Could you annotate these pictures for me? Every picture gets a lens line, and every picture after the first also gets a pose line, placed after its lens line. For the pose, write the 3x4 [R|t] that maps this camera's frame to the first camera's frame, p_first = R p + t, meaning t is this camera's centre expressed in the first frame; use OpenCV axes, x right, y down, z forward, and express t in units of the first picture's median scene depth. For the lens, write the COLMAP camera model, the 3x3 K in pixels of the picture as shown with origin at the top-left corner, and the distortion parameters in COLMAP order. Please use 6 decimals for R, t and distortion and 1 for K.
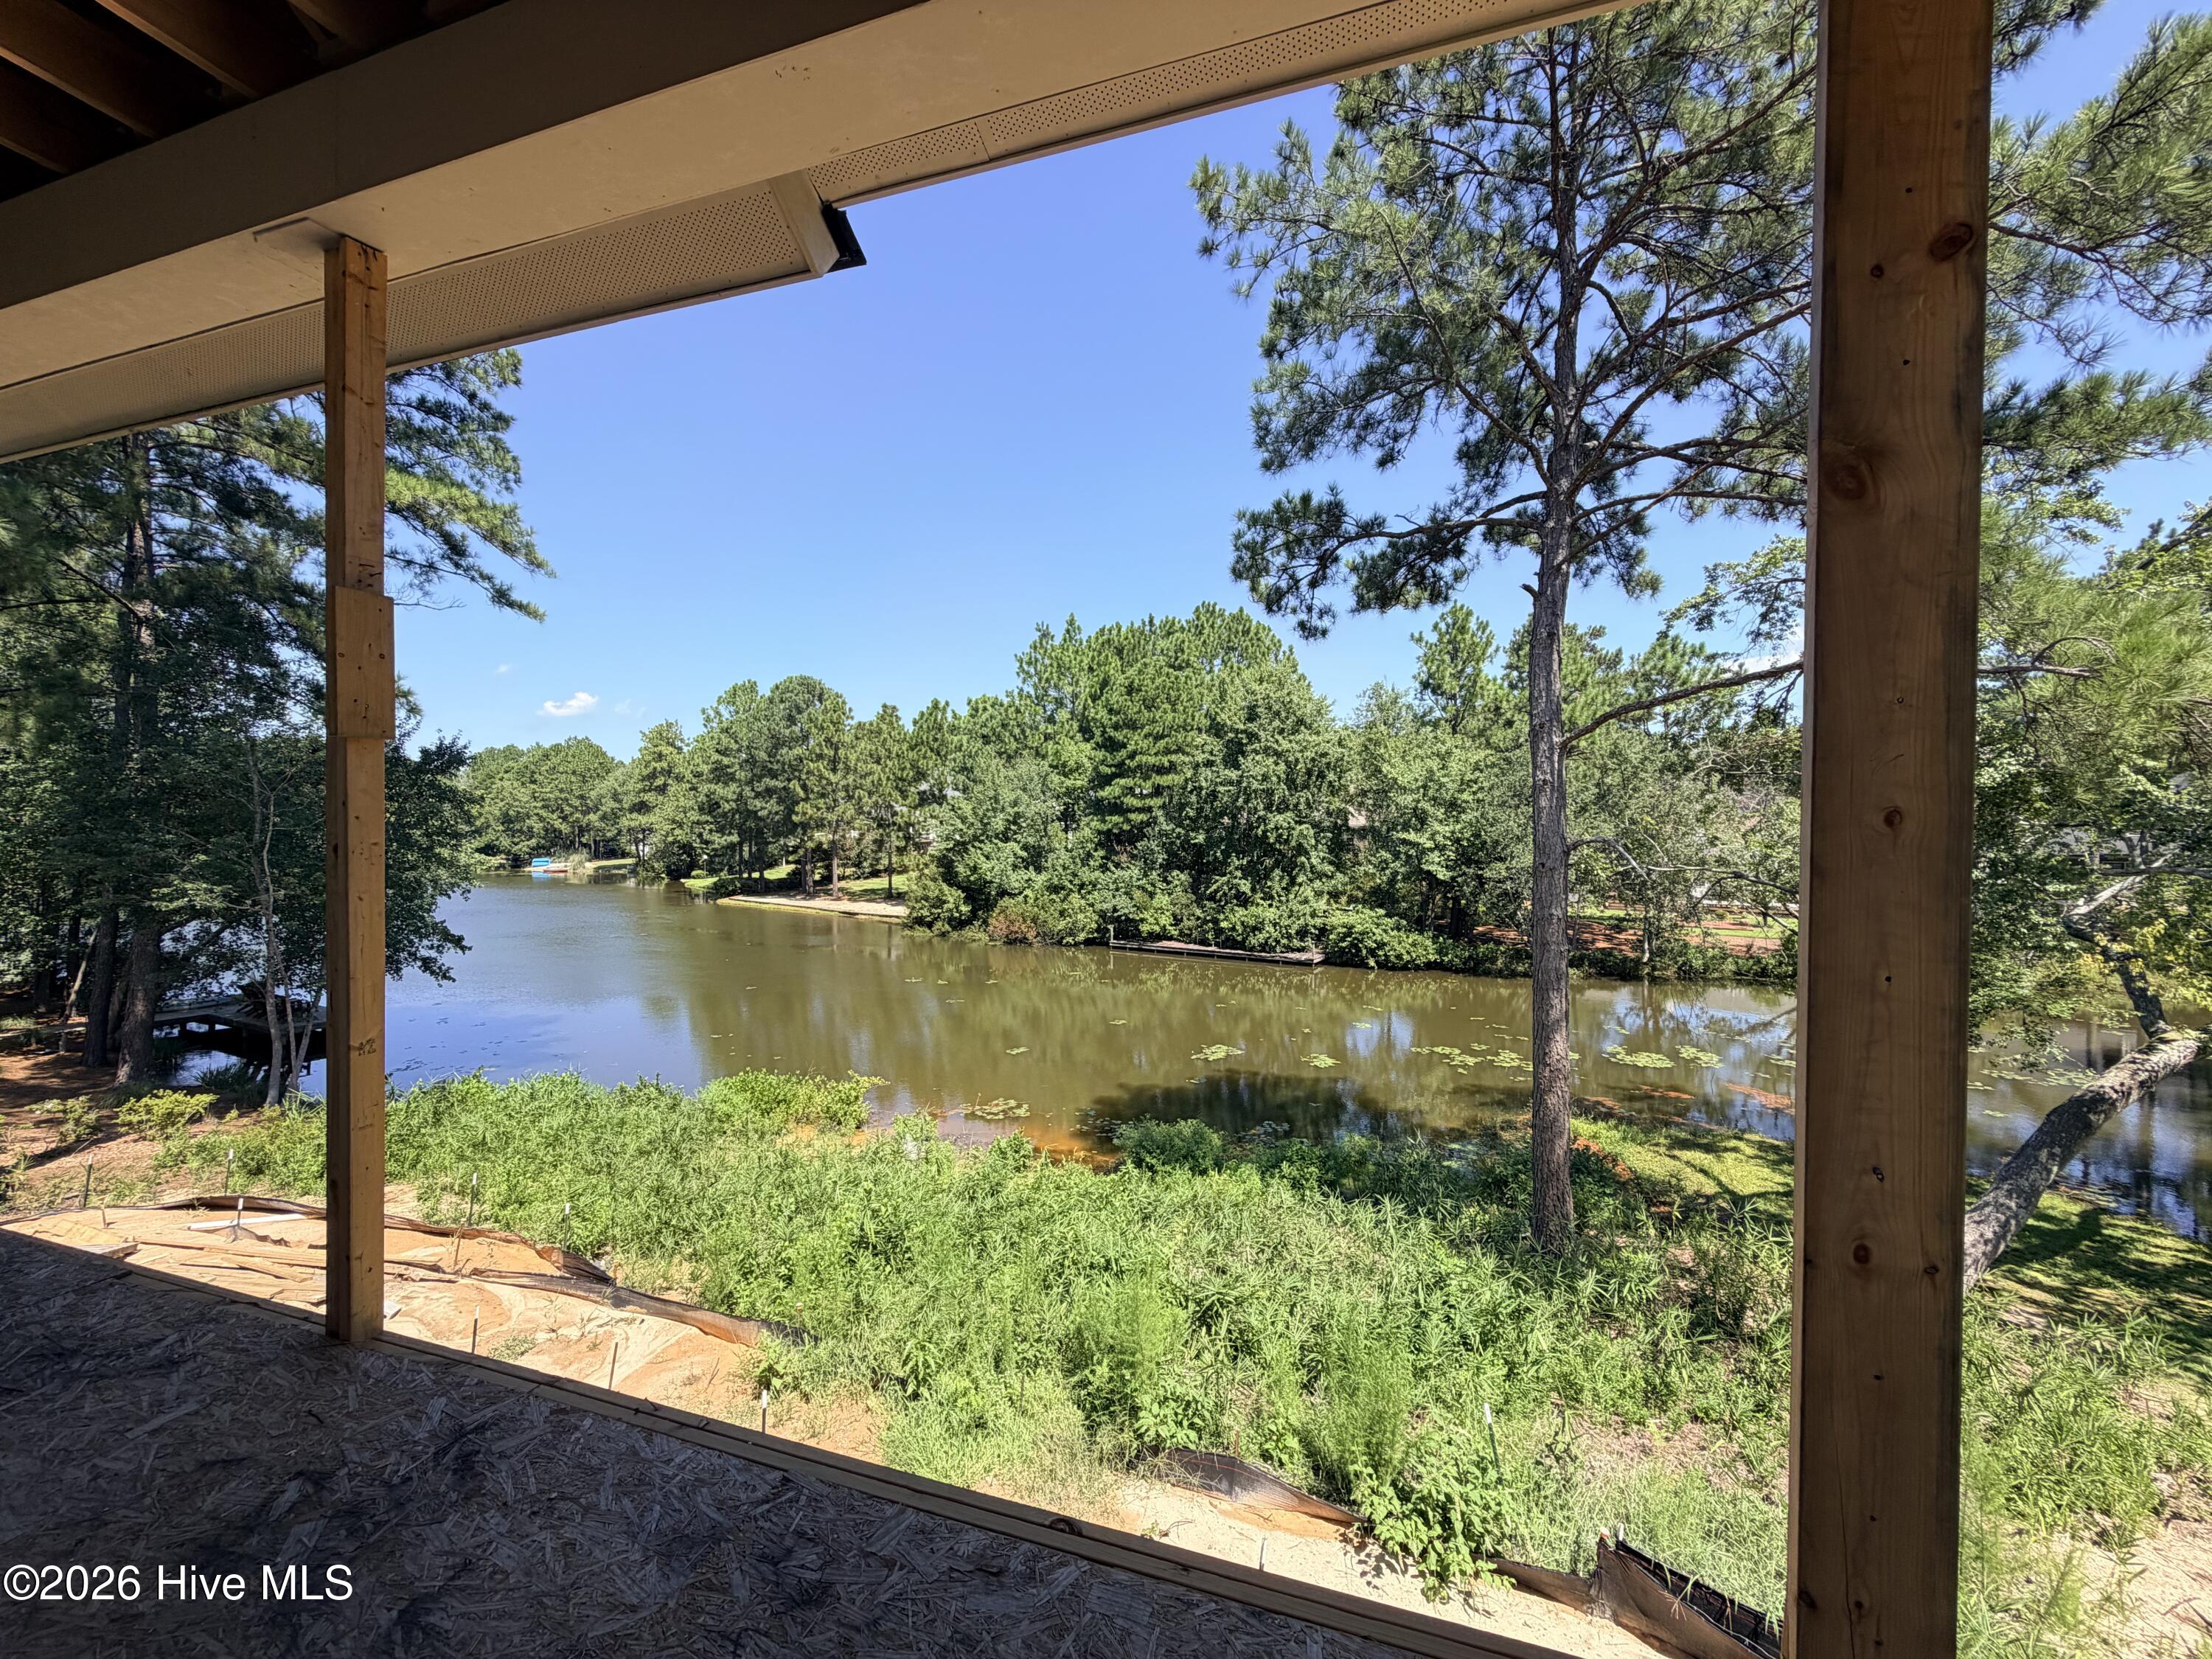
lens RADIAL K [[878.7, 0, 1102.5], [0, 878.7, 830.7], [0, 0, 1]] dist [-0.000709, 0.000303]
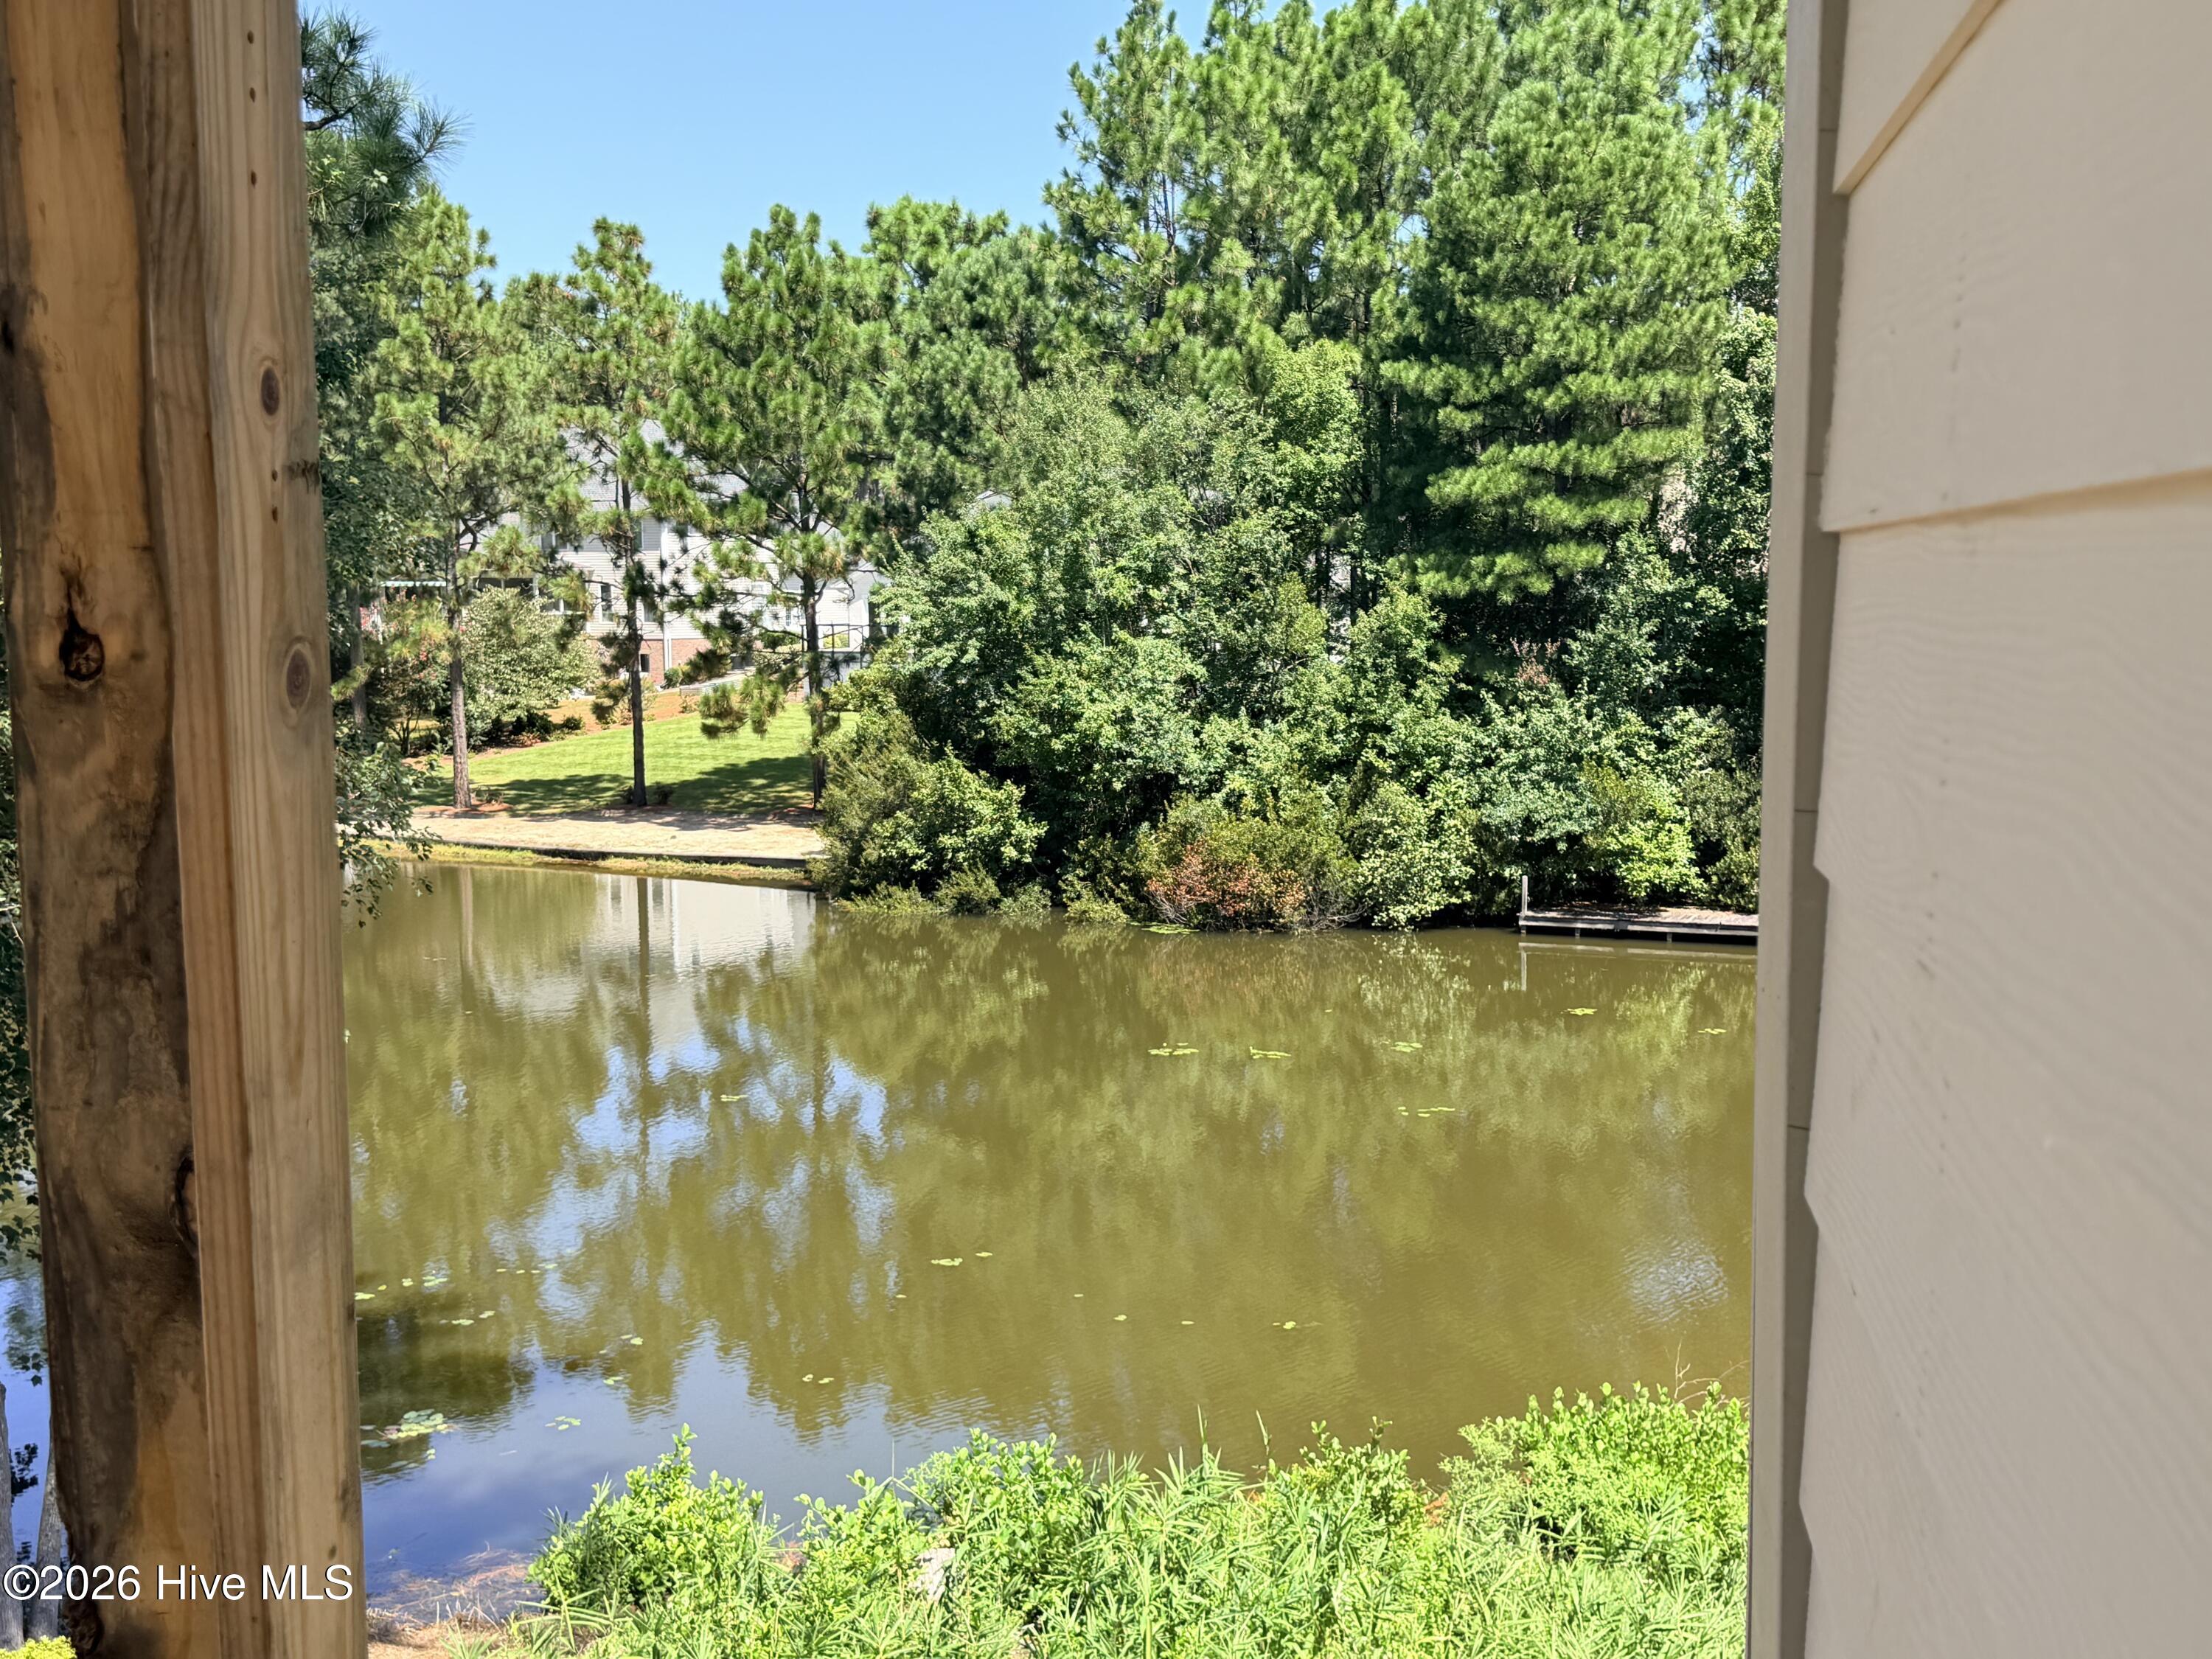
lens RADIAL K [[2332.8, 0, 1113.7], [0, 2332.8, 878.7], [0, 0, 1]] dist [0.108300, 0.000000]
pose [[0.988354, -0.031676, 0.148840, -0.281274], [0.014107, 0.992956, 0.117644, -0.000559], [-0.151518, -0.114174, 0.981838, 0.101613]]
